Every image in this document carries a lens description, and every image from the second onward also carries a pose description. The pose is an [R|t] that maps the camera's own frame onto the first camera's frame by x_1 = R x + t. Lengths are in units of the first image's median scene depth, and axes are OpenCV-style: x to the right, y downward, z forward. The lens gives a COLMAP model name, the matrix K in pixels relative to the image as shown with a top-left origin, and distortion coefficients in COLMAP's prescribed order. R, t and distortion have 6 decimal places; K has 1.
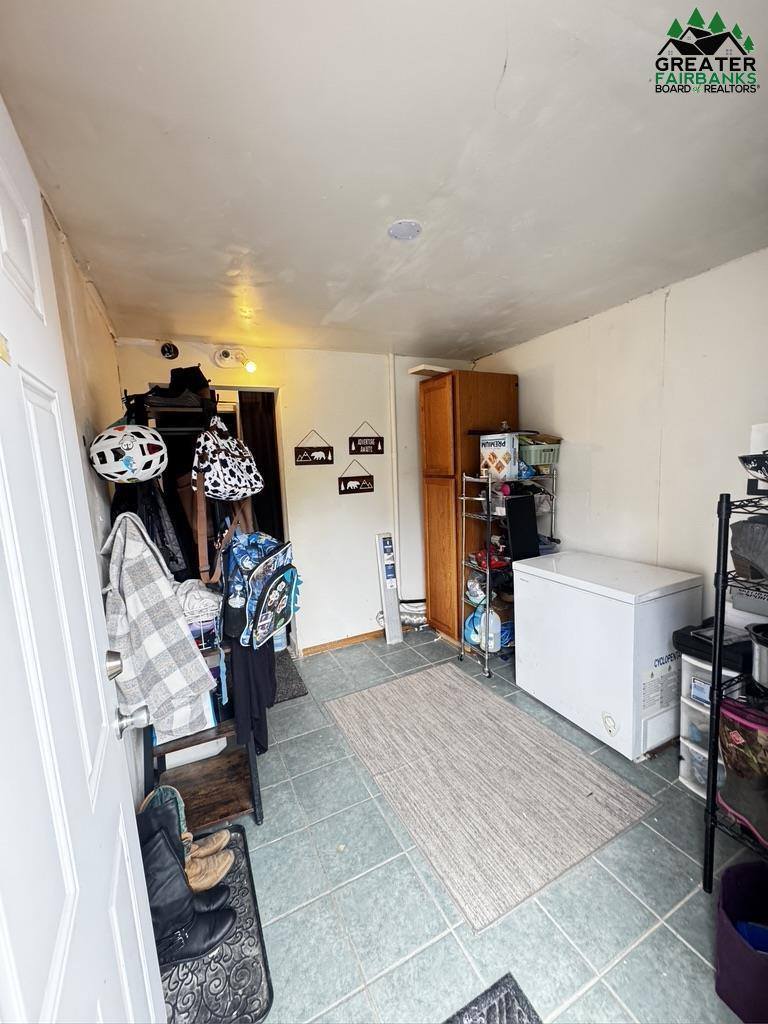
lens RADIAL K [[407.6, 0, 384.7], [0, 407.6, 512.5], [0, 0, 1]] dist [-0.001413, -0.000106]
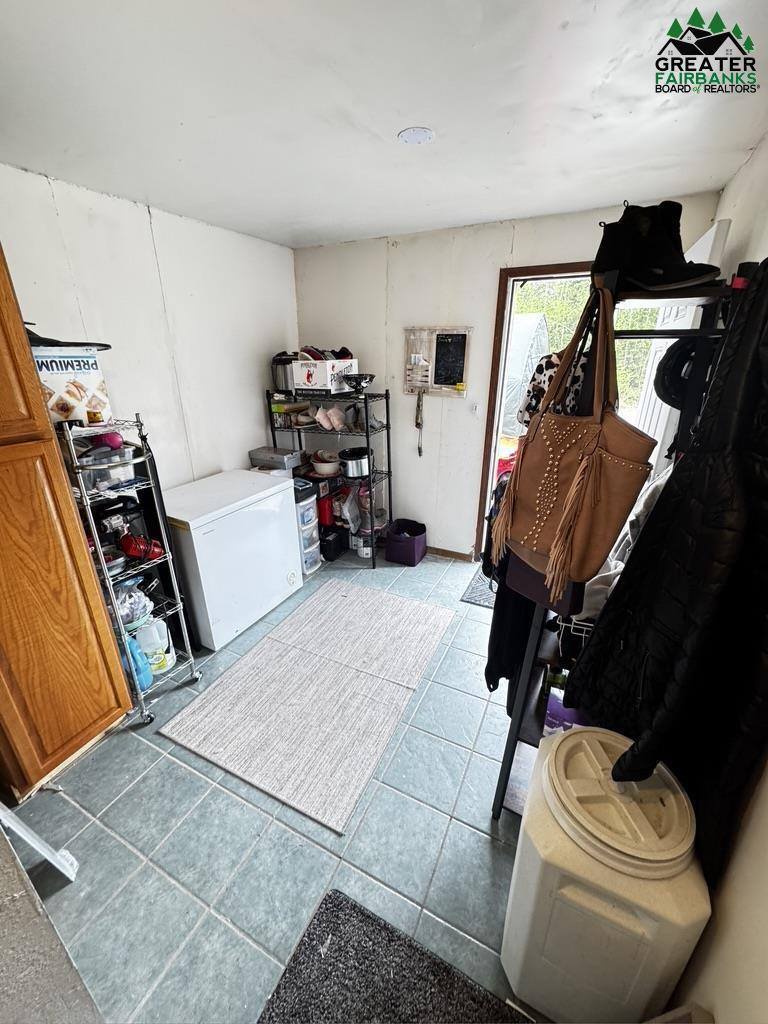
lens RADIAL K [[407.6, 0, 385.3], [0, 407.6, 512.3], [0, 0, 1]] dist [-0.001413, -0.000106]
pose [[-0.606694, -0.244635, 0.756357, -0.478958], [0.128501, 0.908775, 0.397007, -0.152377], [-0.784481, 0.338054, -0.519913, 1.031483]]
